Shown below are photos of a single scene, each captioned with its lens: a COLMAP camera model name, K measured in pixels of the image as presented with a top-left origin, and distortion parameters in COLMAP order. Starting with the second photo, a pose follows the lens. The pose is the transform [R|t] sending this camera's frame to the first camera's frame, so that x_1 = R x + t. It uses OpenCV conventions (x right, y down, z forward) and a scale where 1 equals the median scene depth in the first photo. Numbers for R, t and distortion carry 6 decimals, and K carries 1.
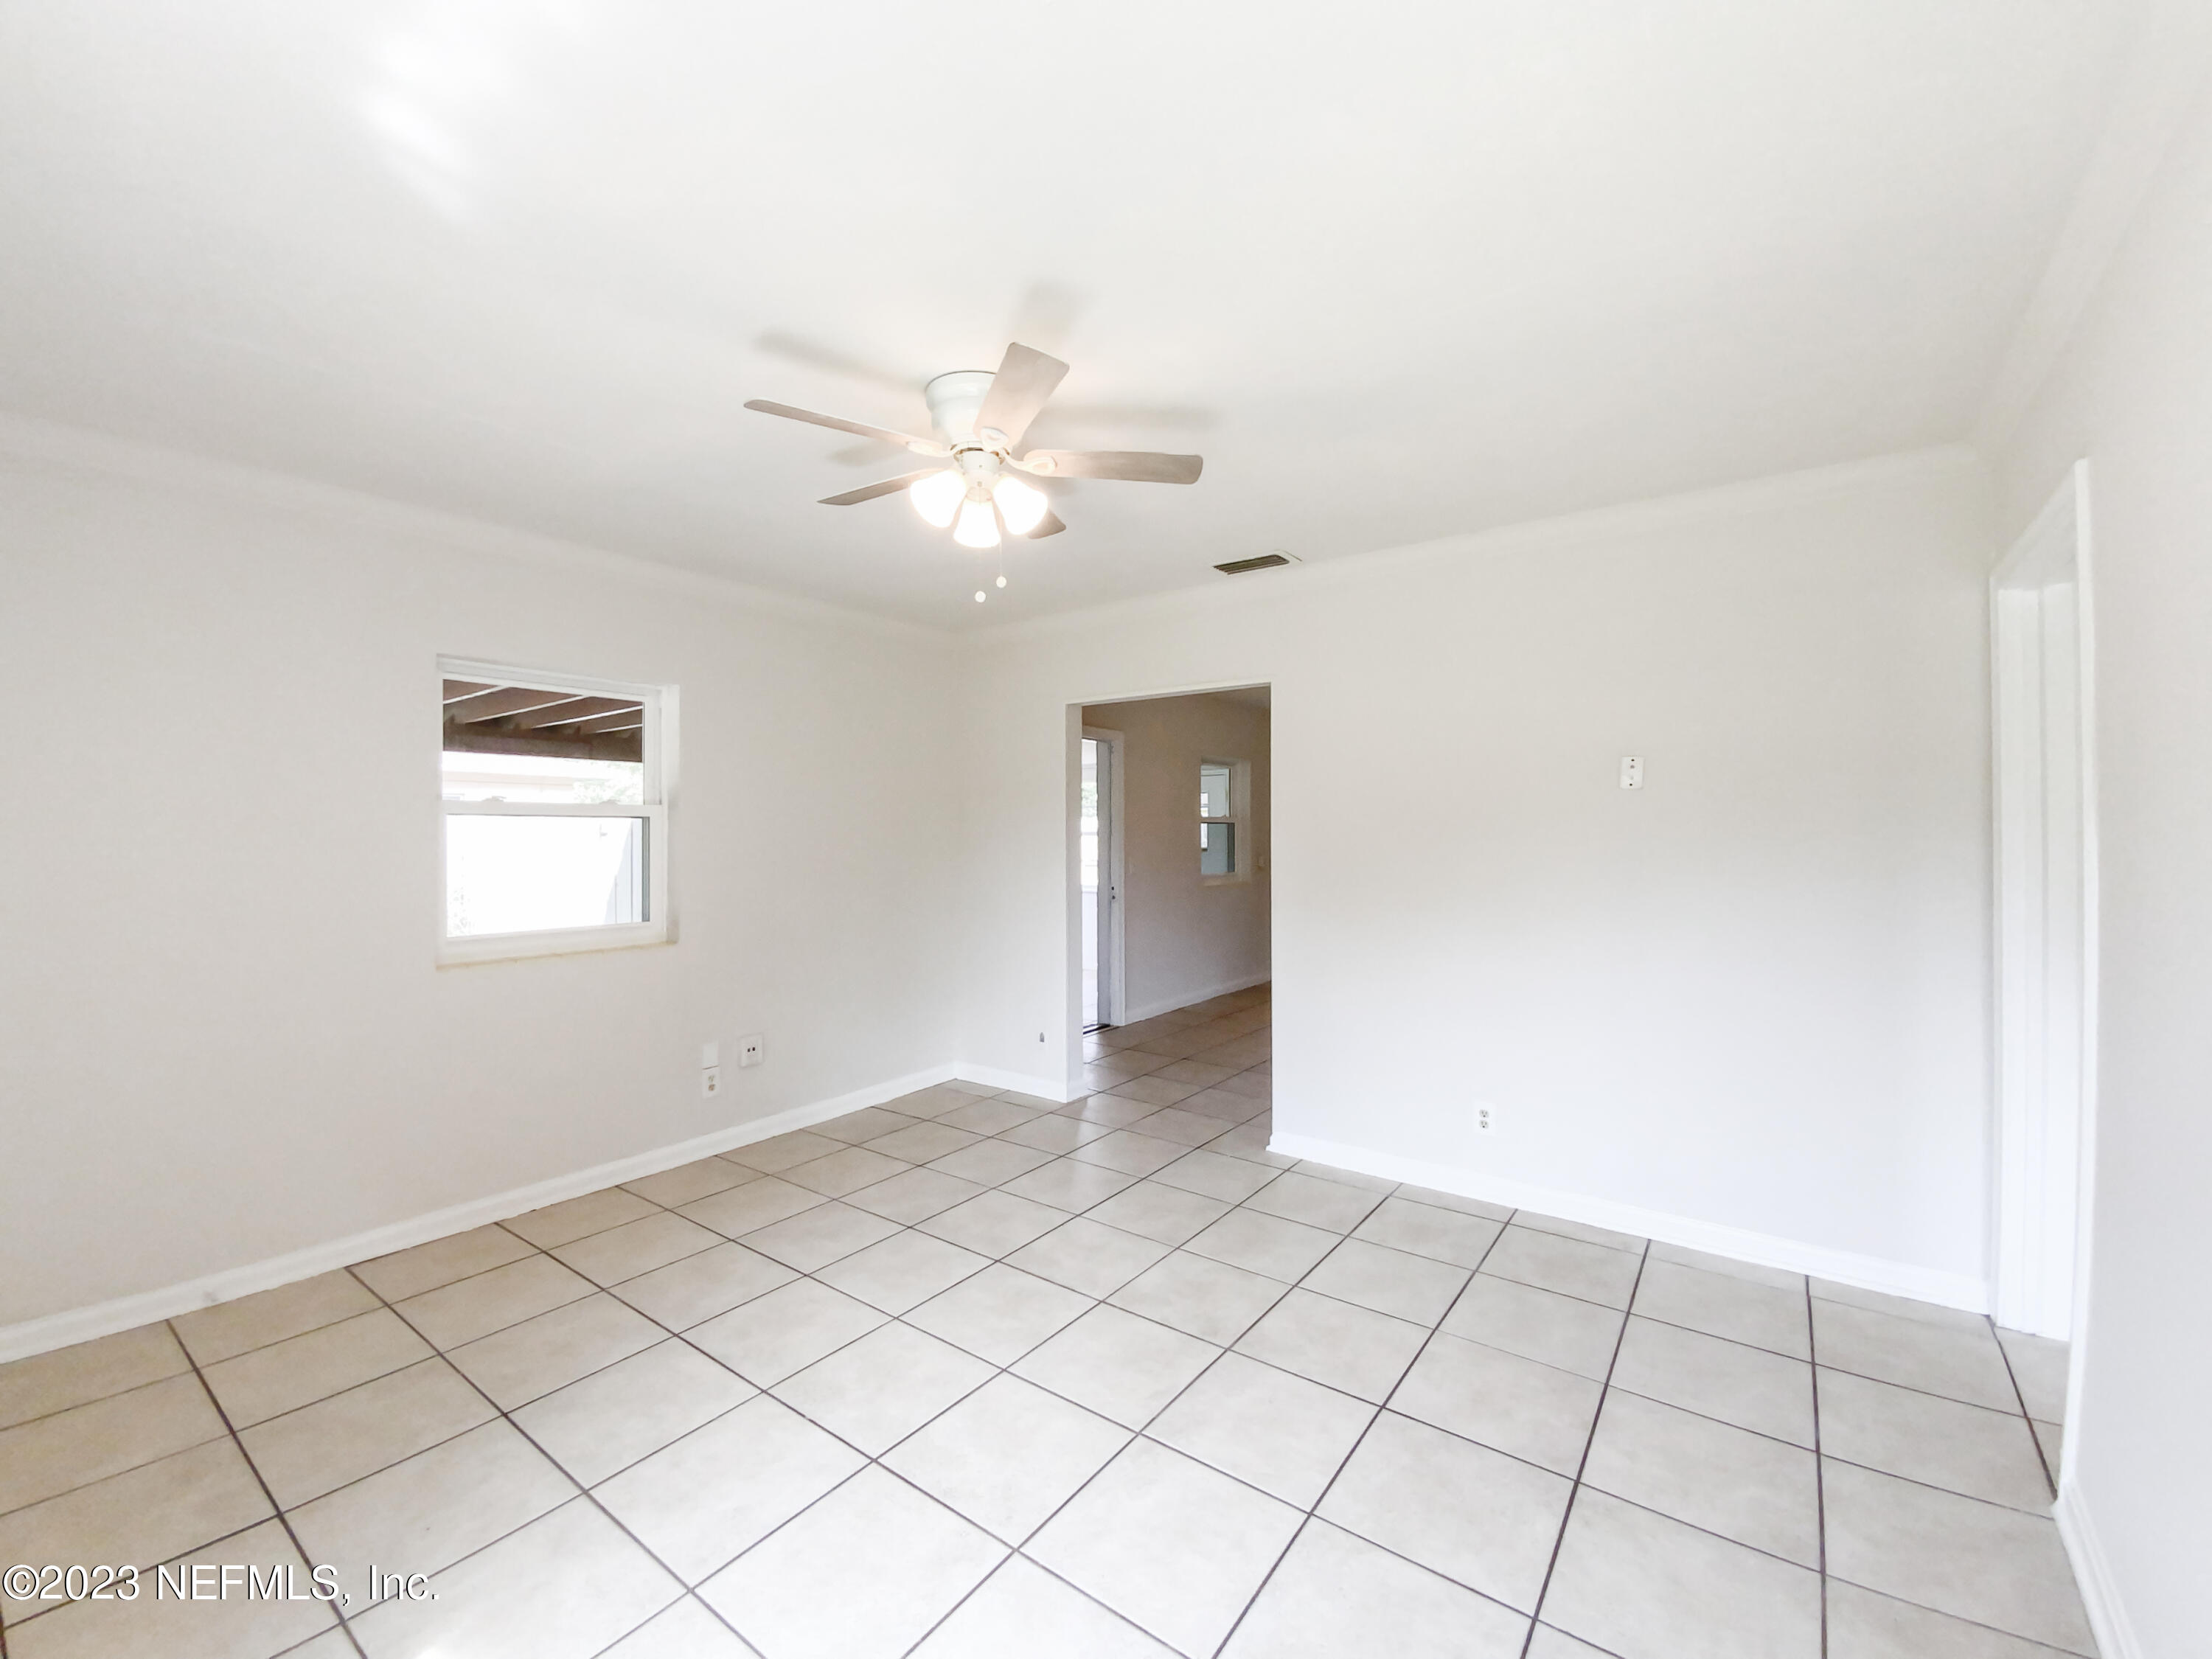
lens RADIAL K [[899.2, 0, 1110.4], [0, 899.2, 833.0], [0, 0, 1]] dist [0.002564, -0.012704]
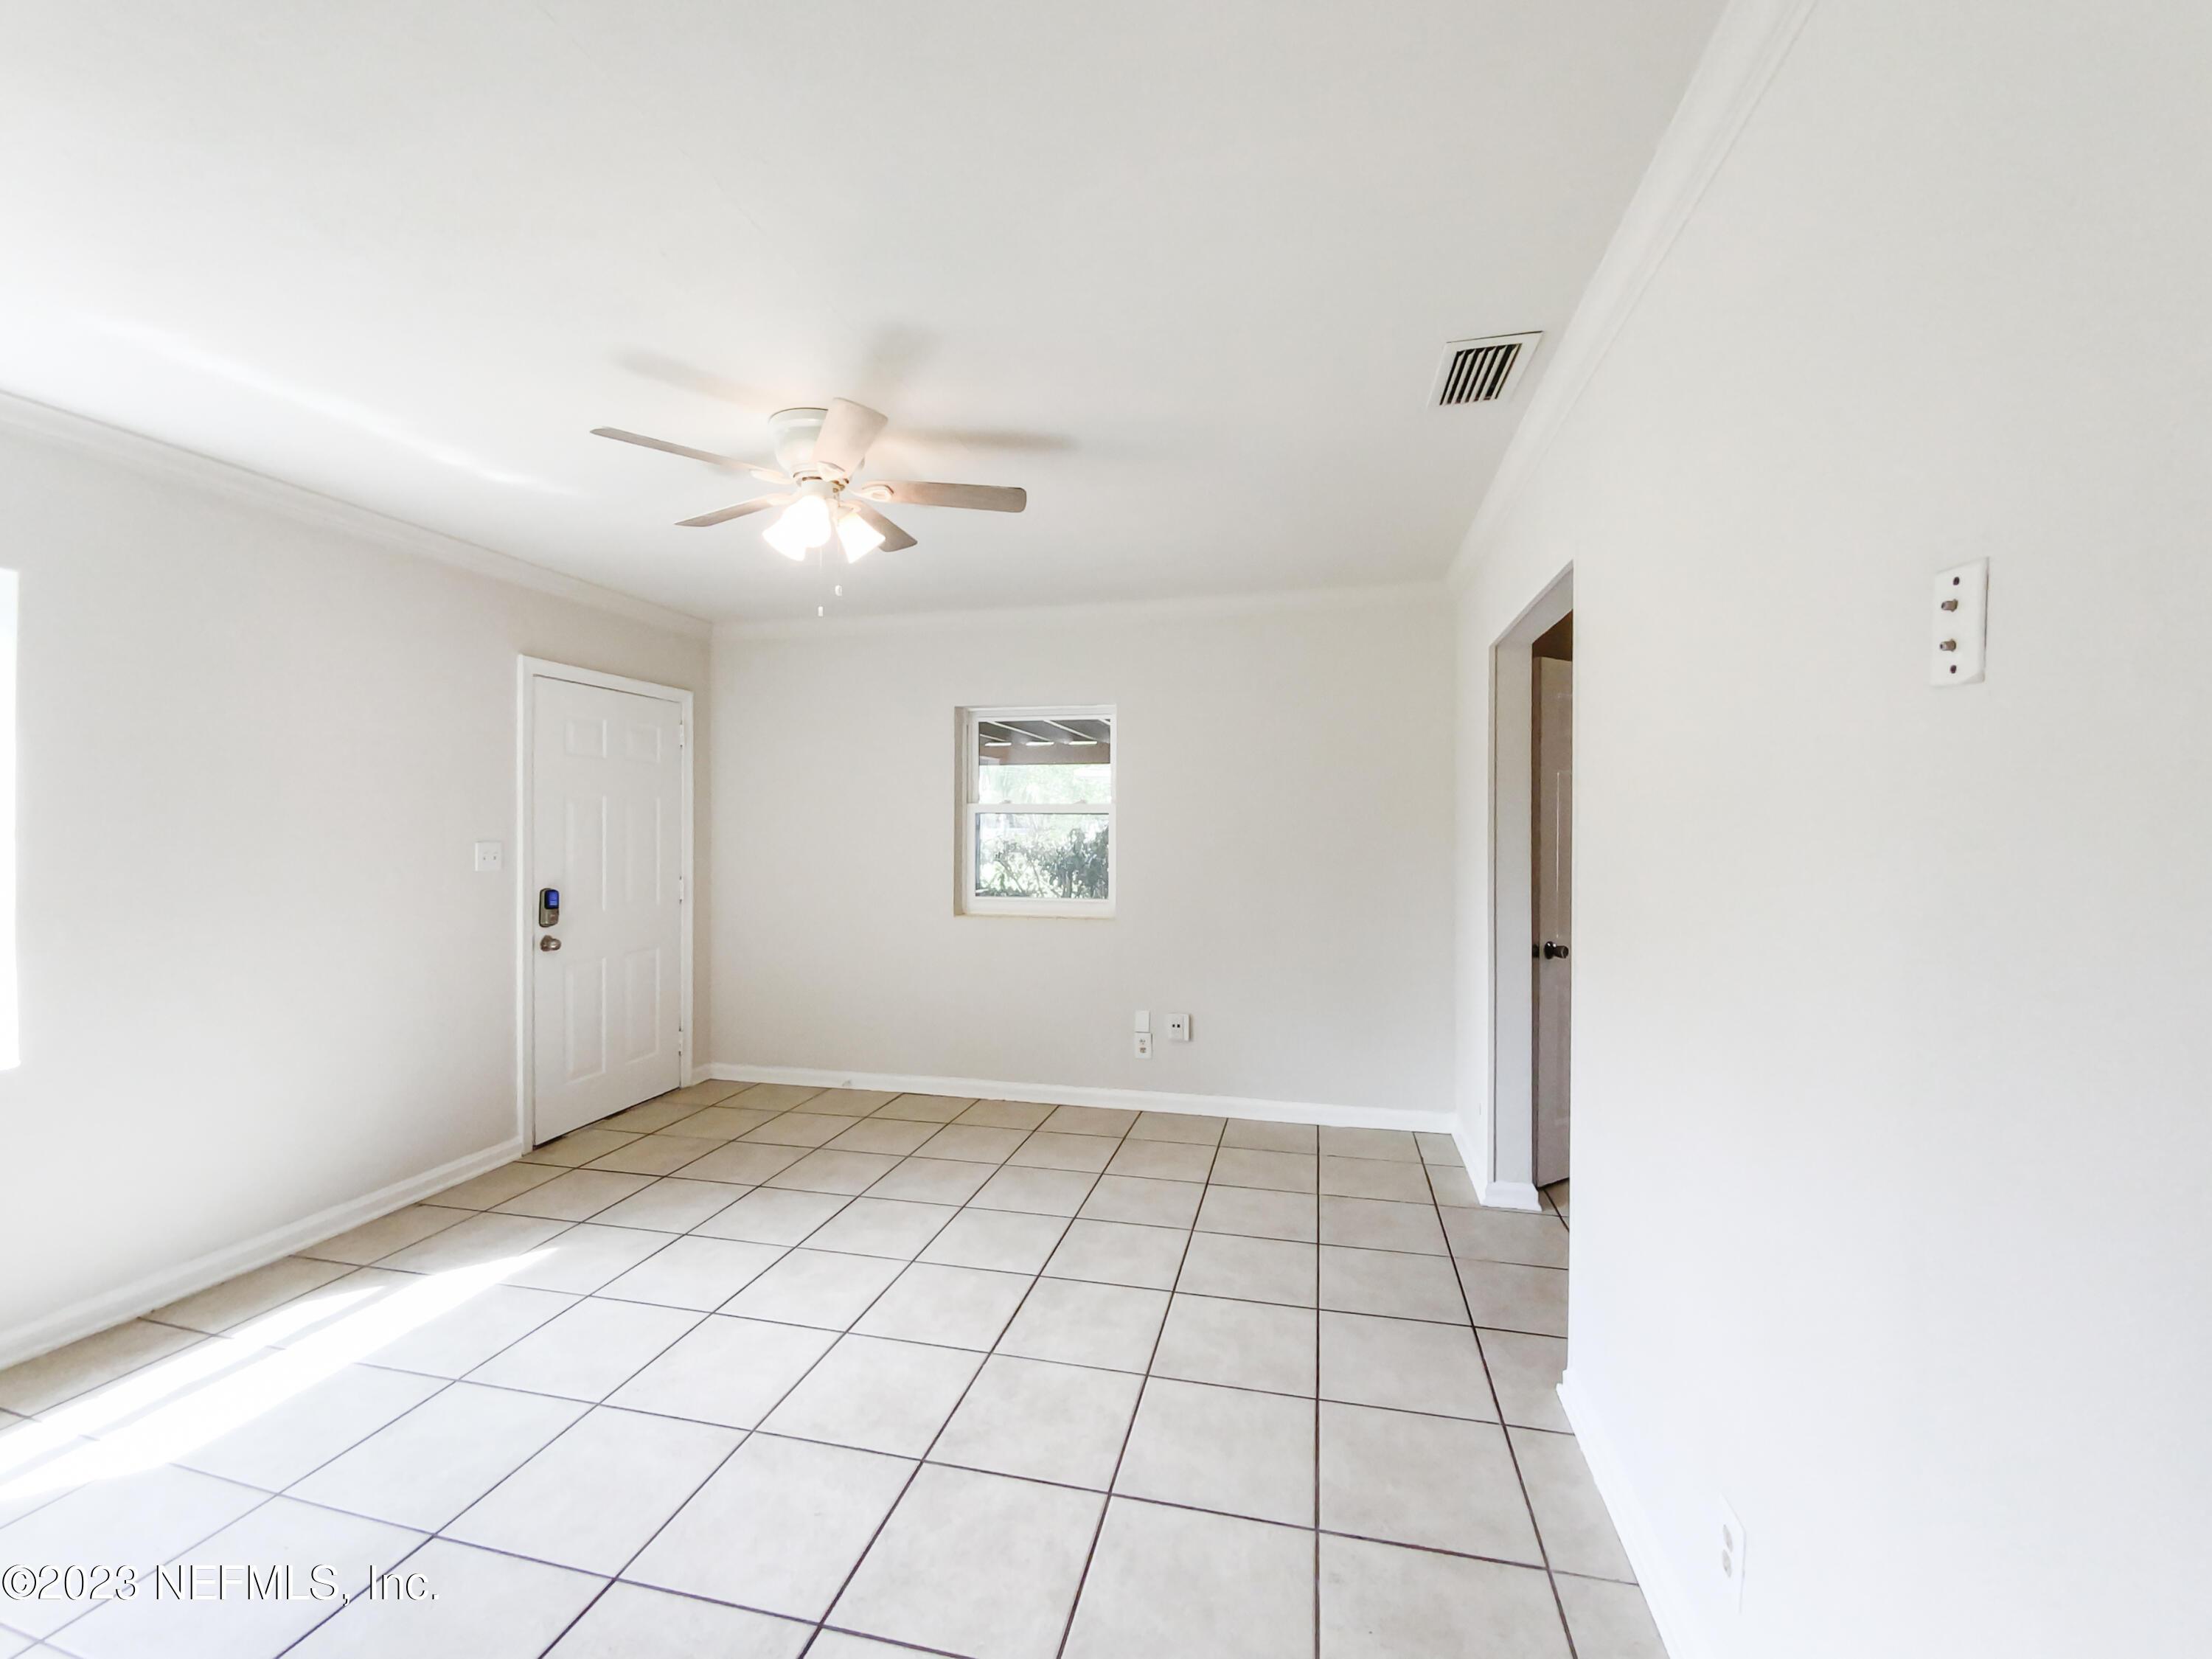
lens RADIAL K [[925.9, 0, 1098.5], [0, 925.9, 817.5], [0, 0, 1]] dist [-0.000198, -0.000175]
pose [[0.383308, 0.000323, -0.923620, 0.670167], [-0.003175, 0.999994, -0.000968, -0.005384], [0.923615, 0.003303, 0.383307, 0.569137]]
